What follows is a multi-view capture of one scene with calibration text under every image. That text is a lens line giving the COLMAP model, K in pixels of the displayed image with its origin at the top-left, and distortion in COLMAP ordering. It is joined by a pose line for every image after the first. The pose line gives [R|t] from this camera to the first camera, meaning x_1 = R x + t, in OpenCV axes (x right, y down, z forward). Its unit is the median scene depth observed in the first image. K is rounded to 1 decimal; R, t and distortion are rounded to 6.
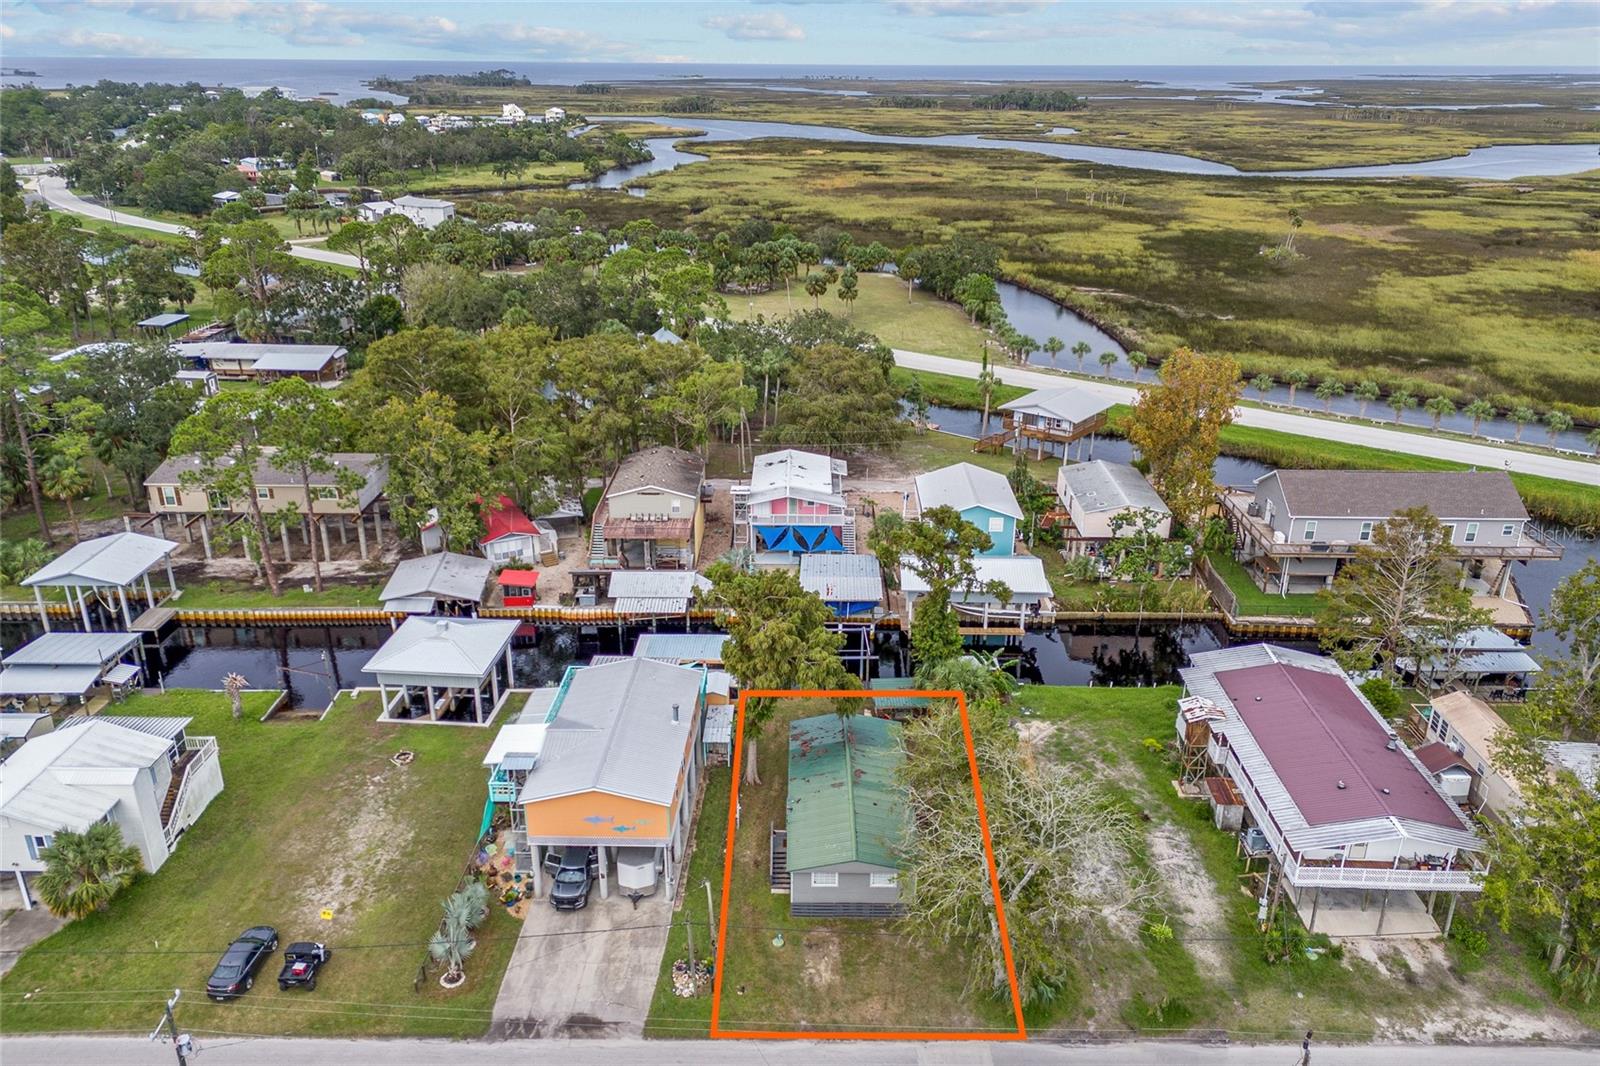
lens RADIAL K [[1160.6, 0, 803.8], [0, 1160.6, 548.5], [0, 0, 1]] dist [0.094773, -0.108333]
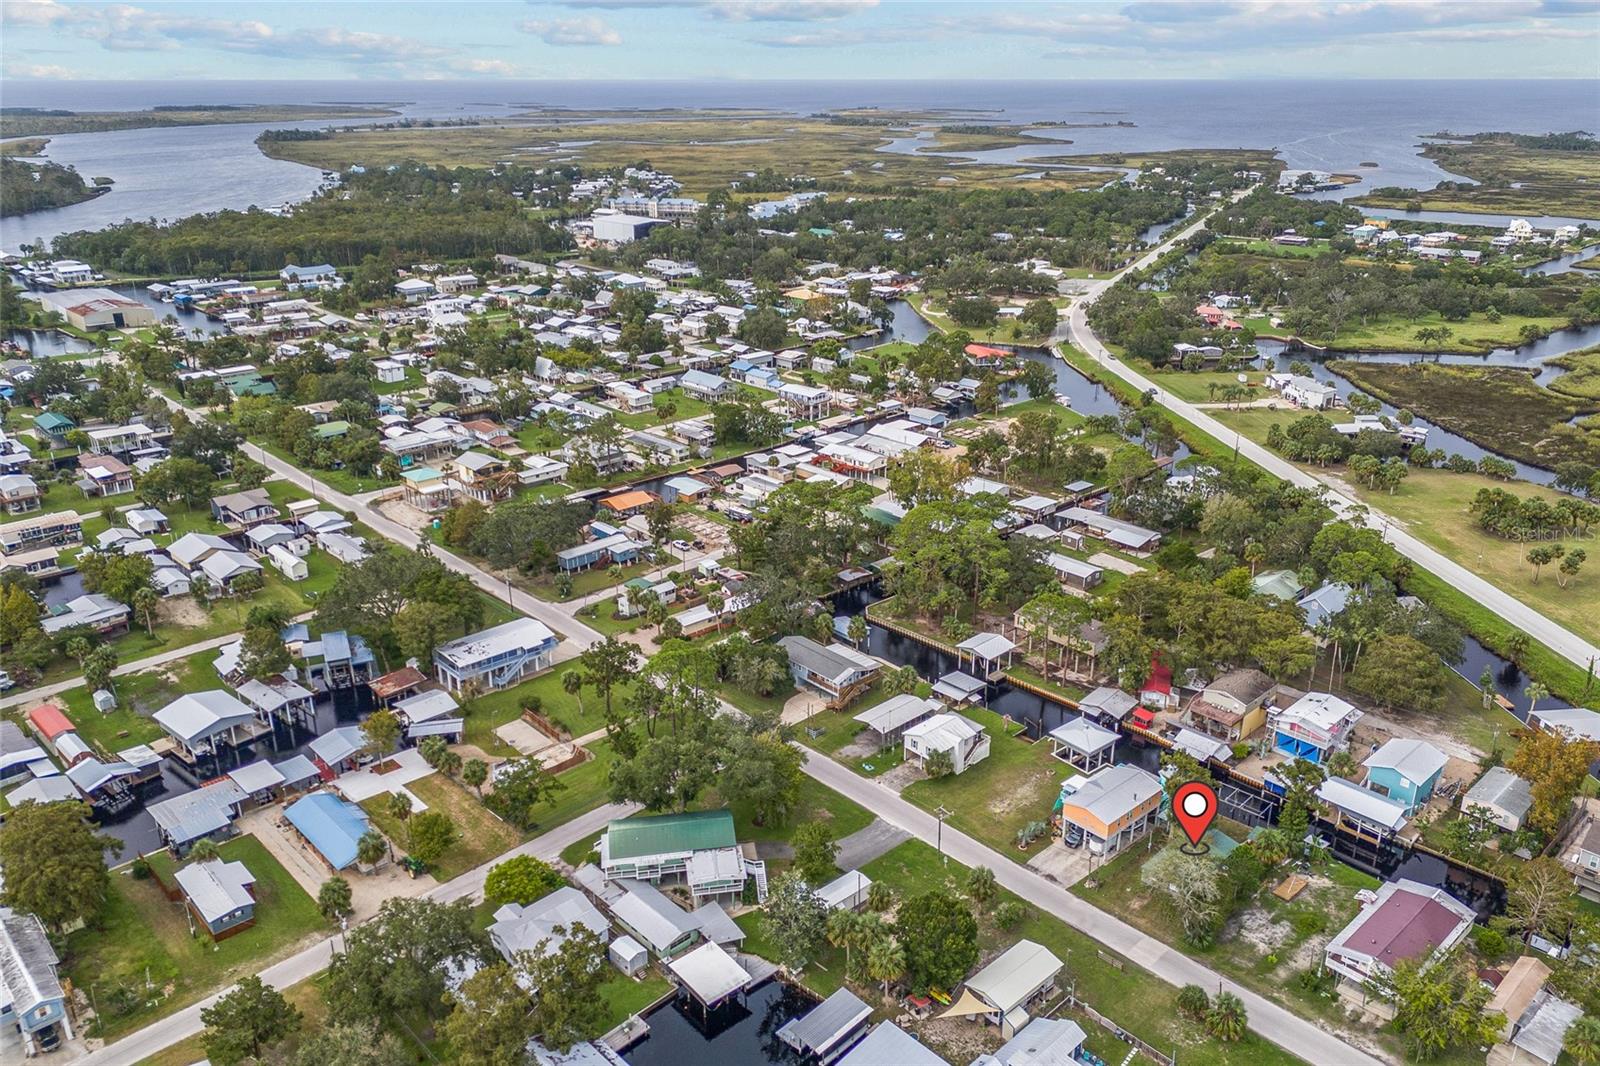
lens RADIAL K [[1160.6, 0, 803.8], [0, 1160.6, 548.5], [0, 0, 1]] dist [0.094773, -0.108333]
pose [[0.696762, 0.256608, -0.669832, 0.640488], [-0.273101, 0.958392, 0.083072, -0.260684], [0.663279, 0.125050, 0.737851, -0.950205]]
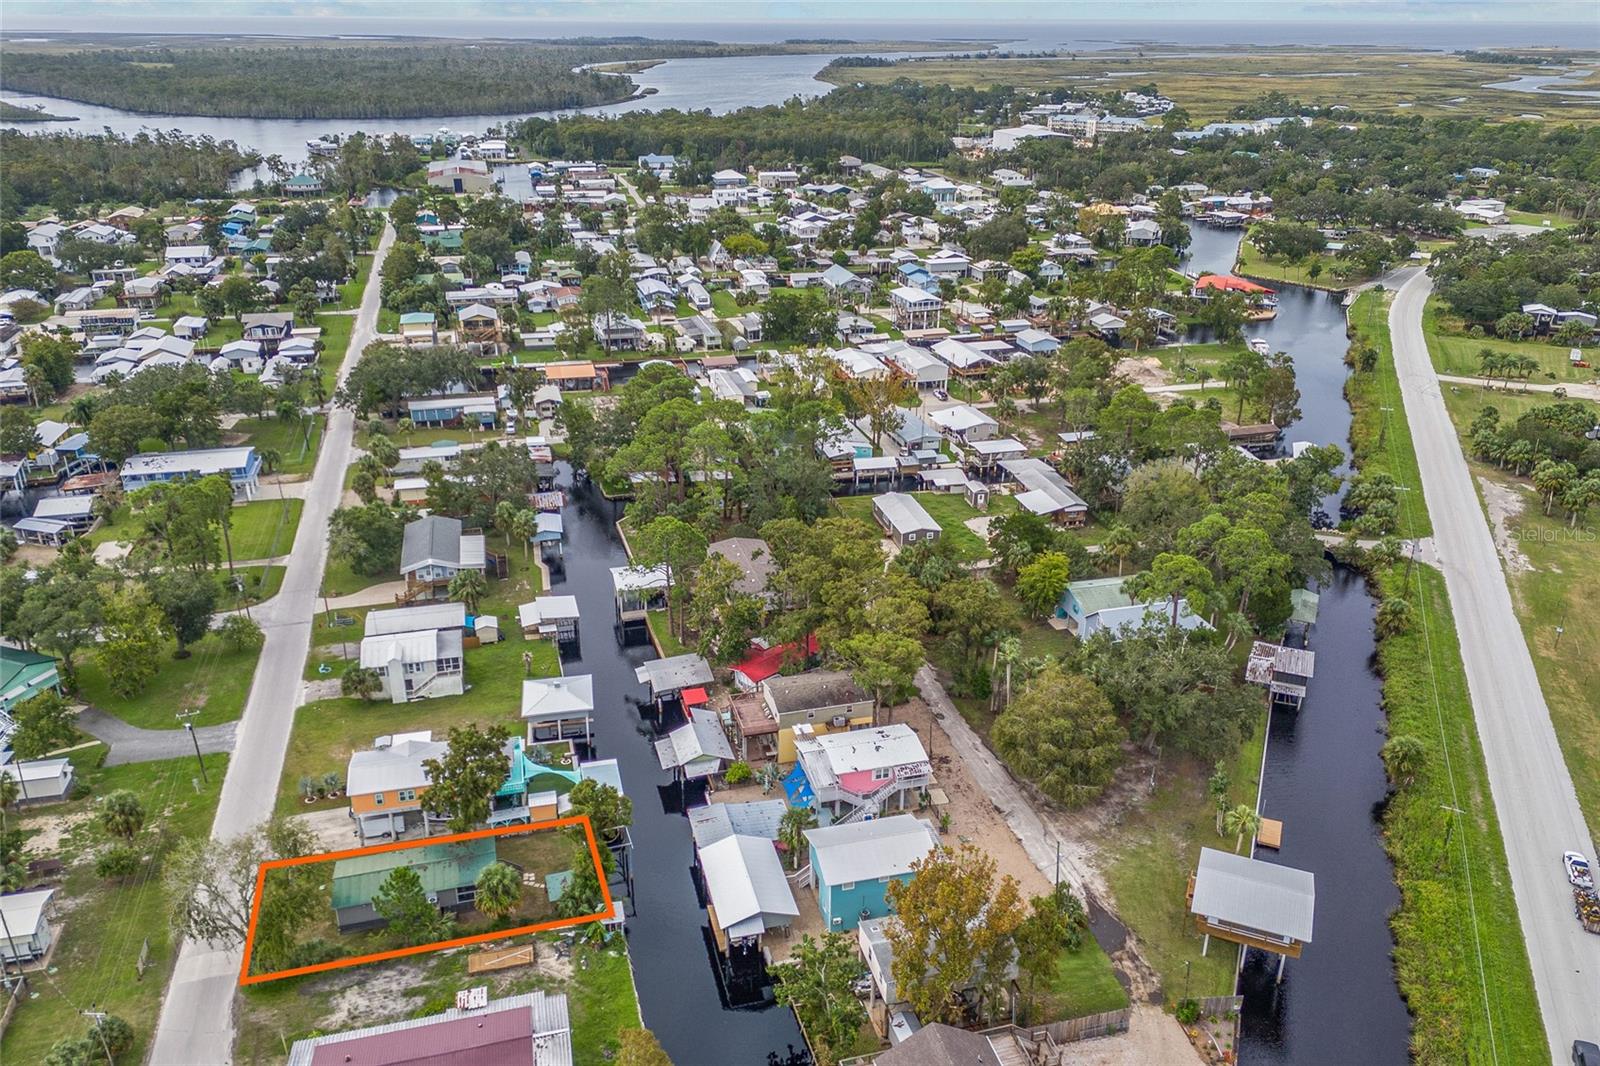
lens RADIAL K [[1160.6, 0, 803.8], [0, 1160.6, 548.5], [0, 0, 1]] dist [0.094773, -0.108333]
pose [[0.279012, 0.387051, -0.878831, 1.024915], [-0.376683, 0.885940, 0.270593, -0.599013], [0.883325, 0.255542, 0.392983, 0.507154]]
